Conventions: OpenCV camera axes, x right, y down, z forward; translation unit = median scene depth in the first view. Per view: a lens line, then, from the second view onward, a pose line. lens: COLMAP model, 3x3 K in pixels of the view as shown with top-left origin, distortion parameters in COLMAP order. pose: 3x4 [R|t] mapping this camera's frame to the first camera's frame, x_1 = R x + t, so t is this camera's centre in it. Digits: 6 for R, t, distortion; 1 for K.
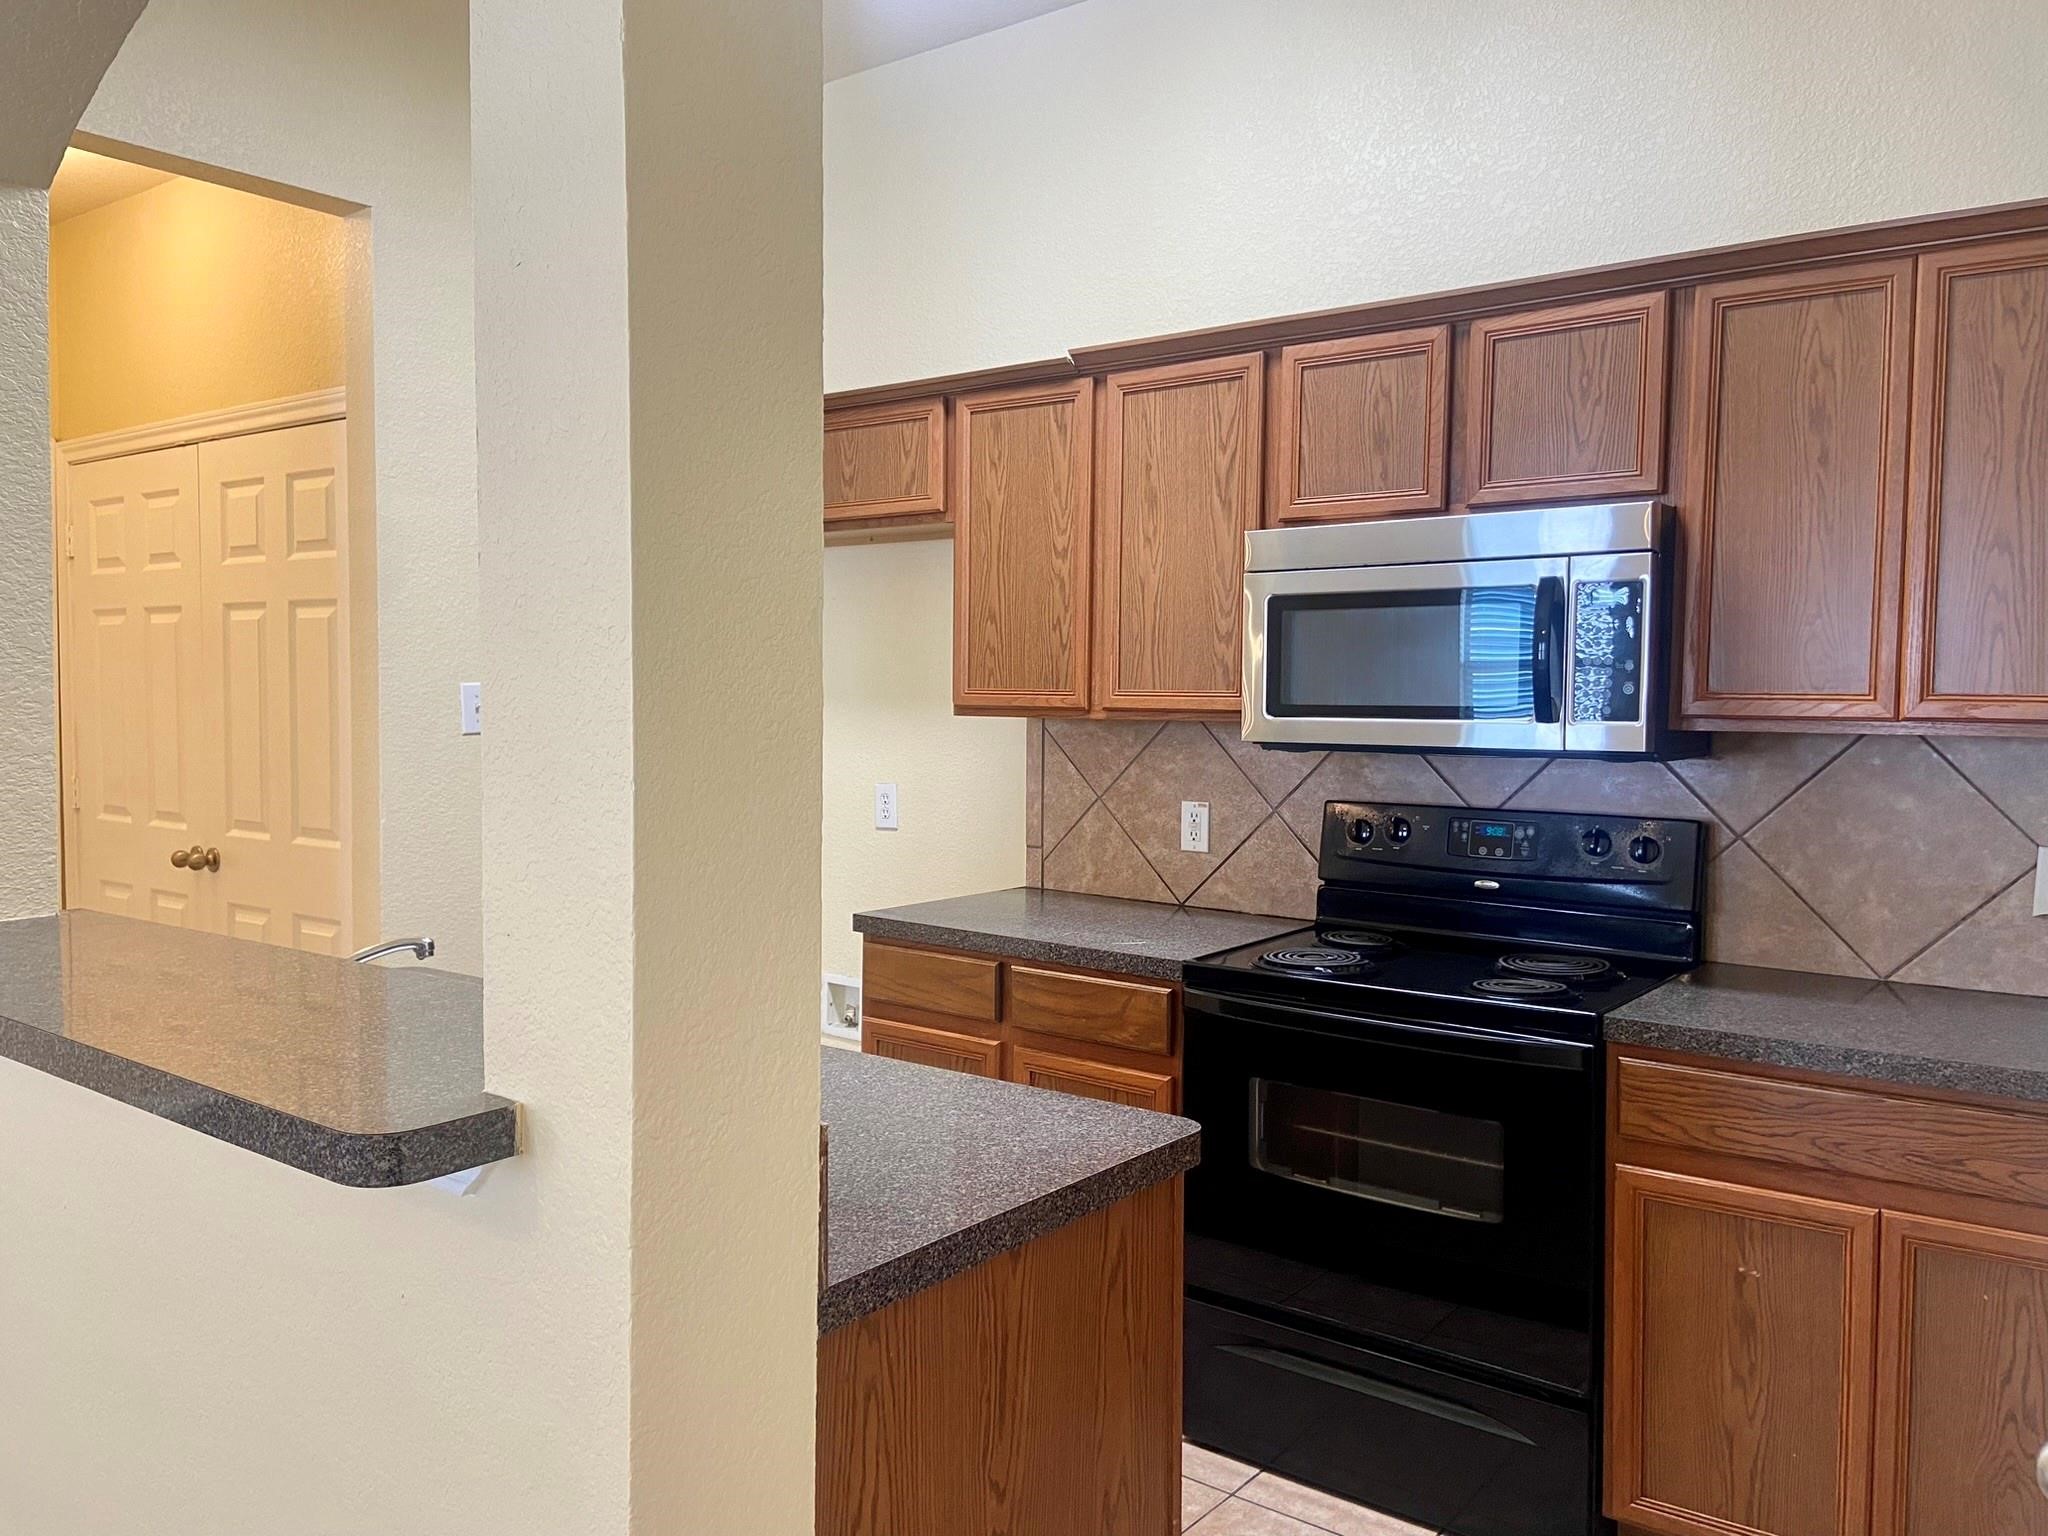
lens RADIAL K [[1541.7, 0, 1016.1], [0, 1541.7, 772.0], [0, 0, 1]] dist [0.100715, -0.111026]
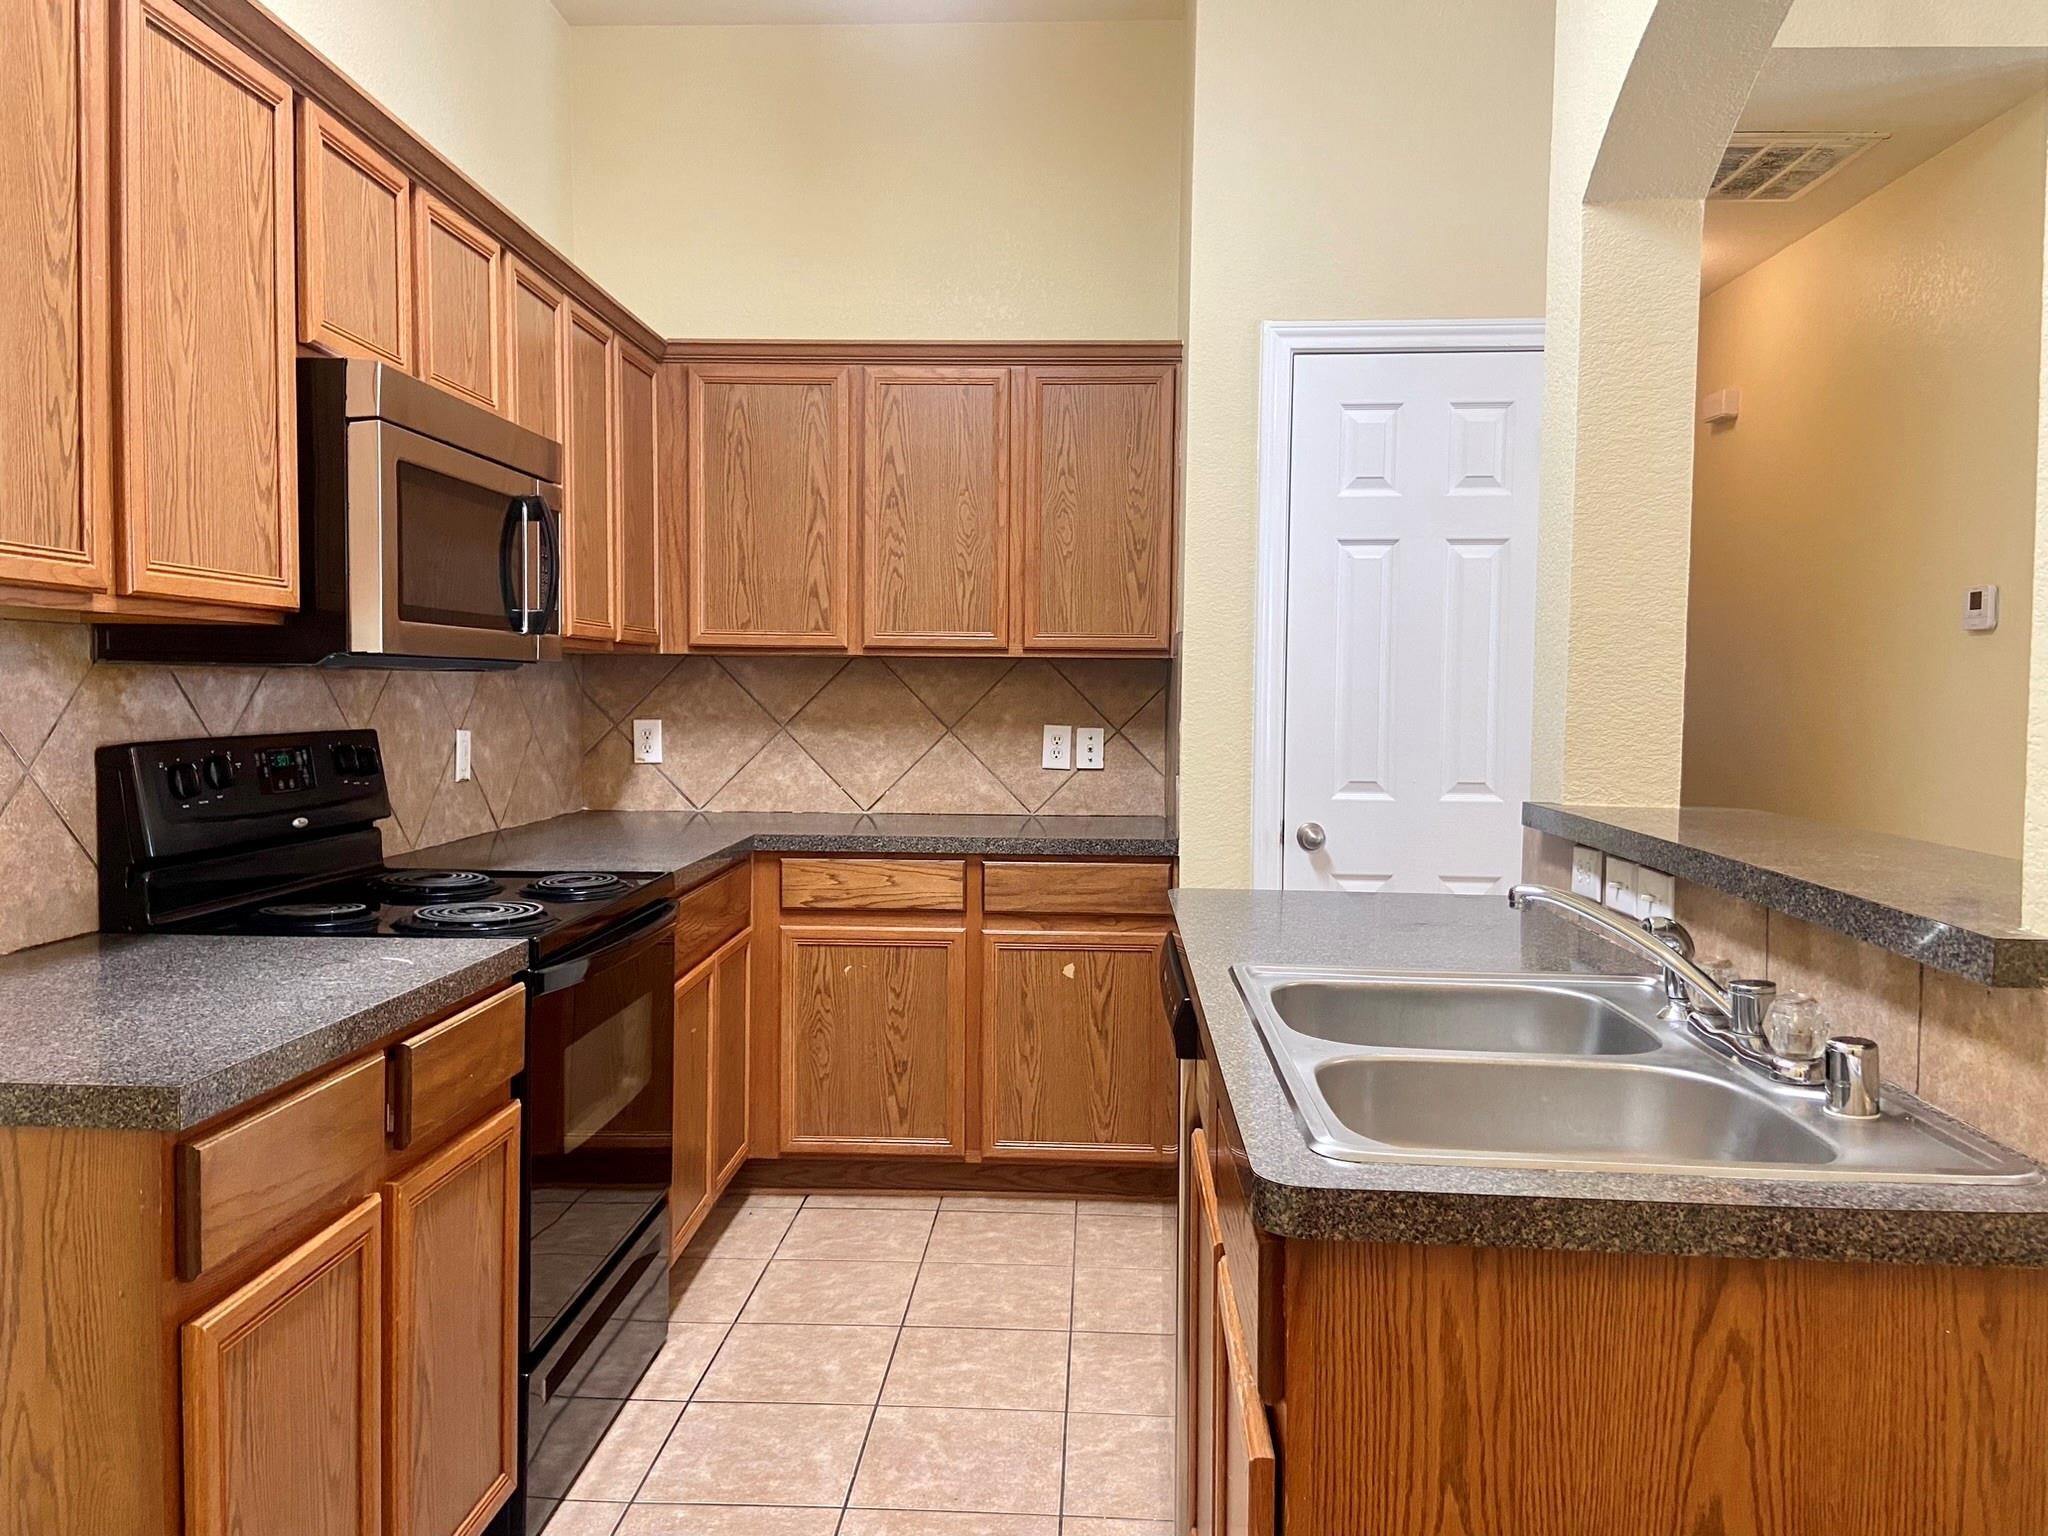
lens RADIAL K [[1541.7, 0, 1026.5], [0, 1541.7, 756.8], [0, 0, 1]] dist [0.100715, -0.111026]
pose [[-0.573001, -0.053005, 0.817839, -0.583226], [0.025906, 0.996236, 0.082718, -0.022346], [-0.819145, 0.068585, -0.569471, 1.088808]]
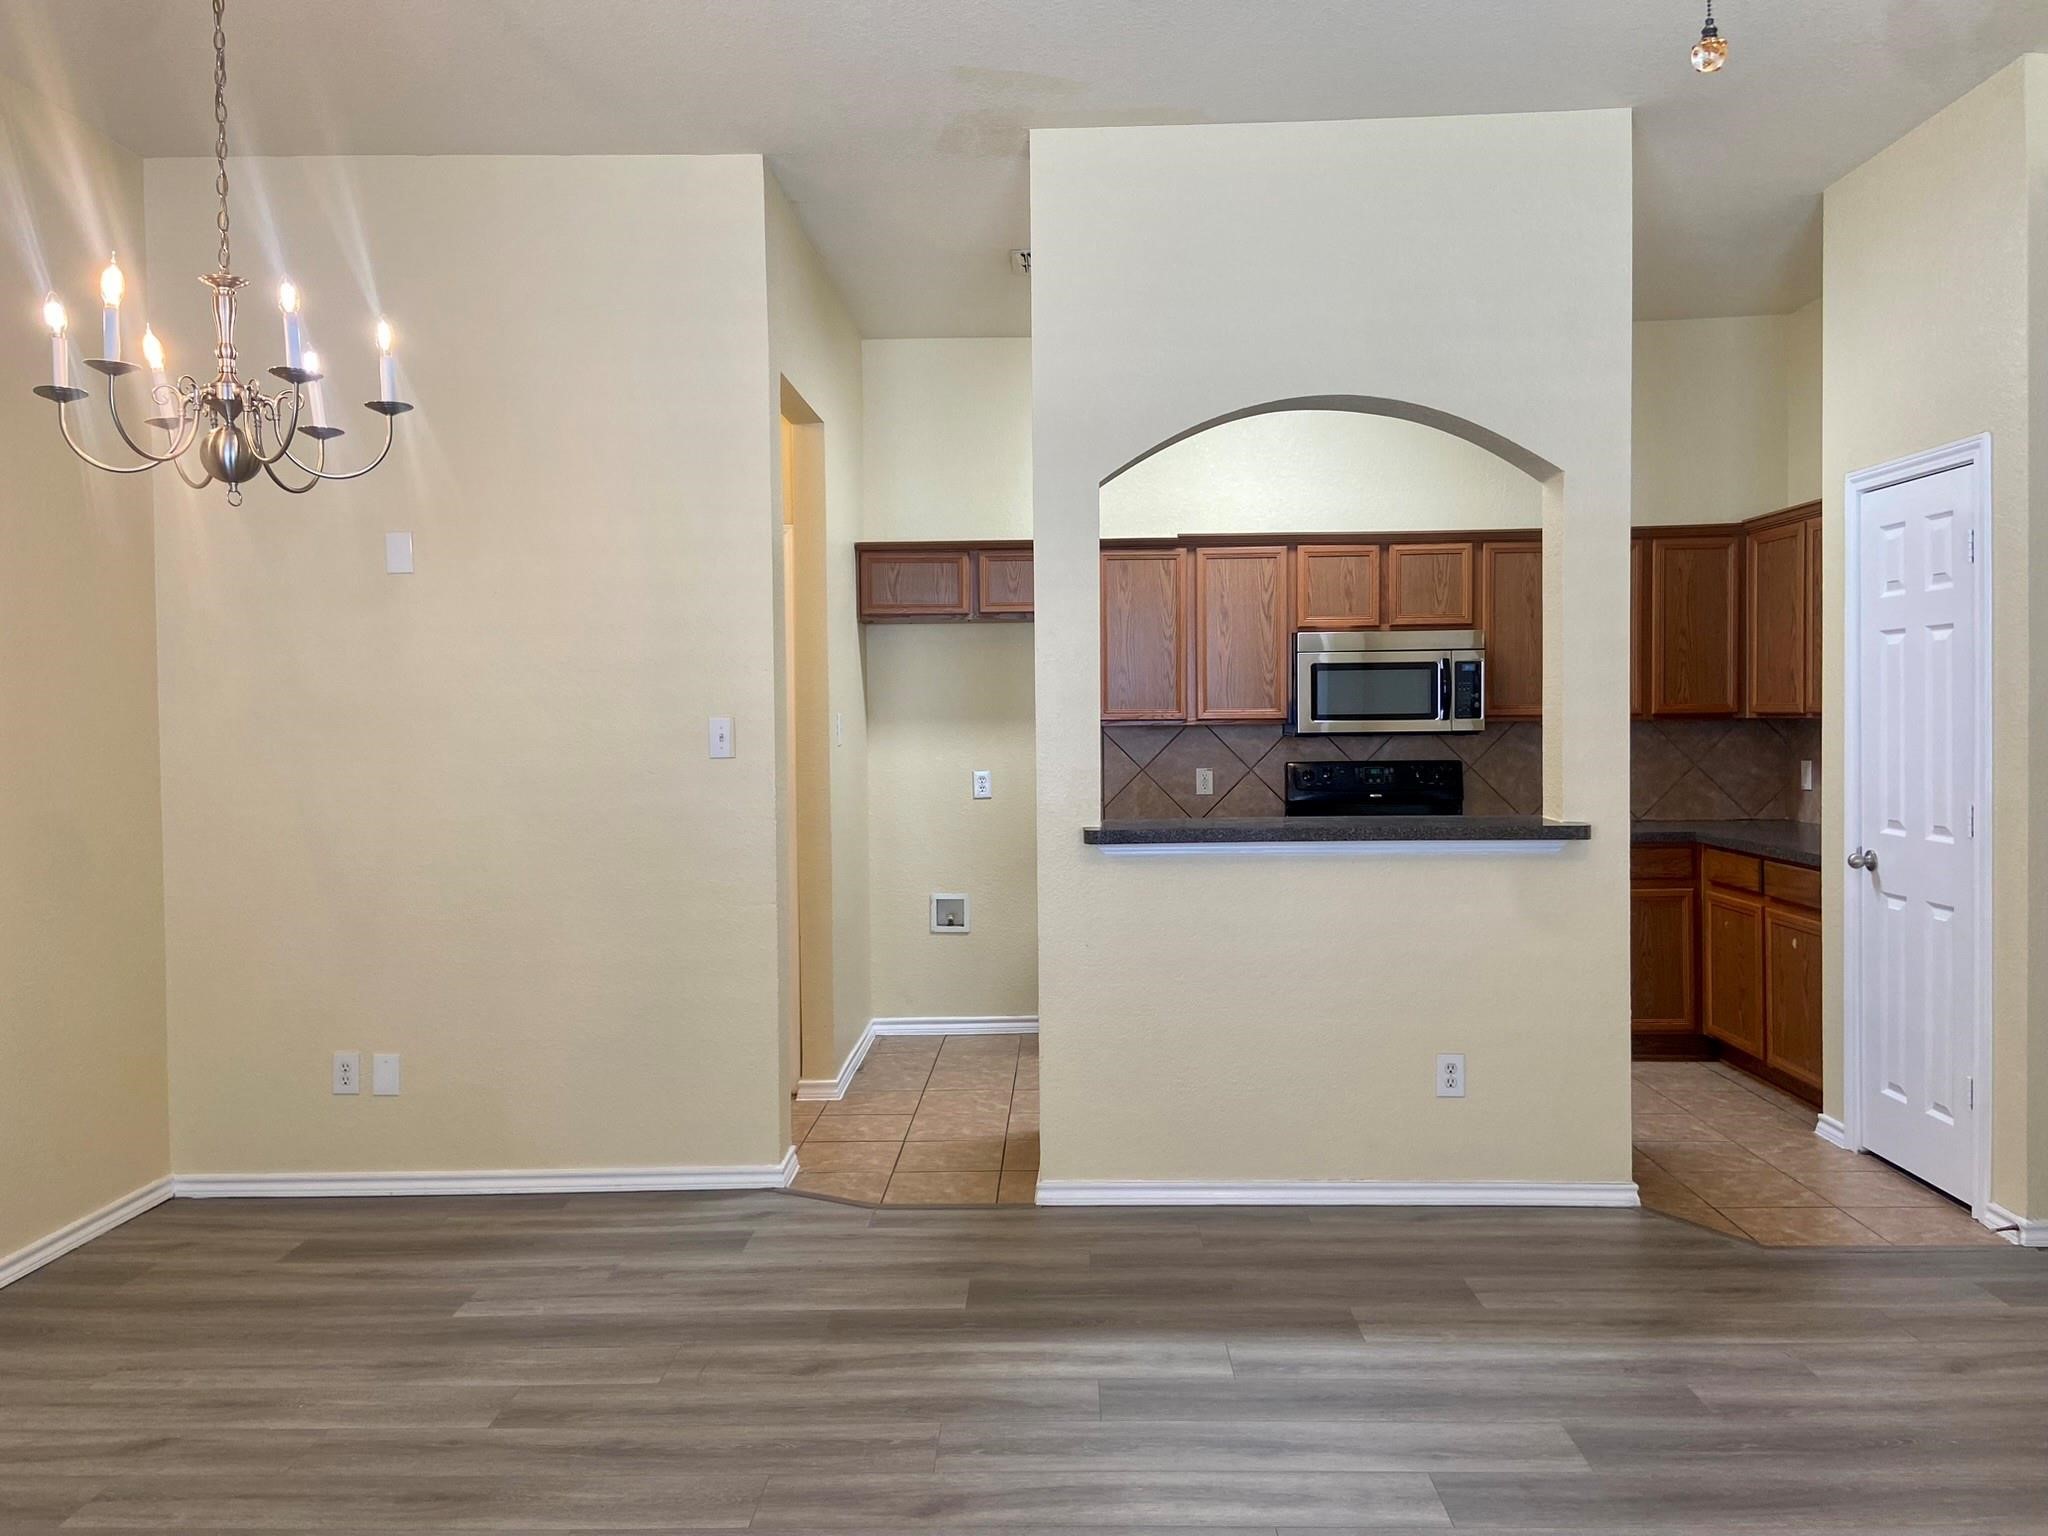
lens RADIAL K [[1541.7, 0, 1028.5], [0, 1541.7, 757.3], [0, 0, 1]] dist [0.100715, -0.111026]
pose [[0.802065, -0.036503, 0.596121, -1.293515], [0.049309, 0.998770, -0.005185, 0.005536], [-0.595198, 0.033552, 0.802878, -0.426481]]
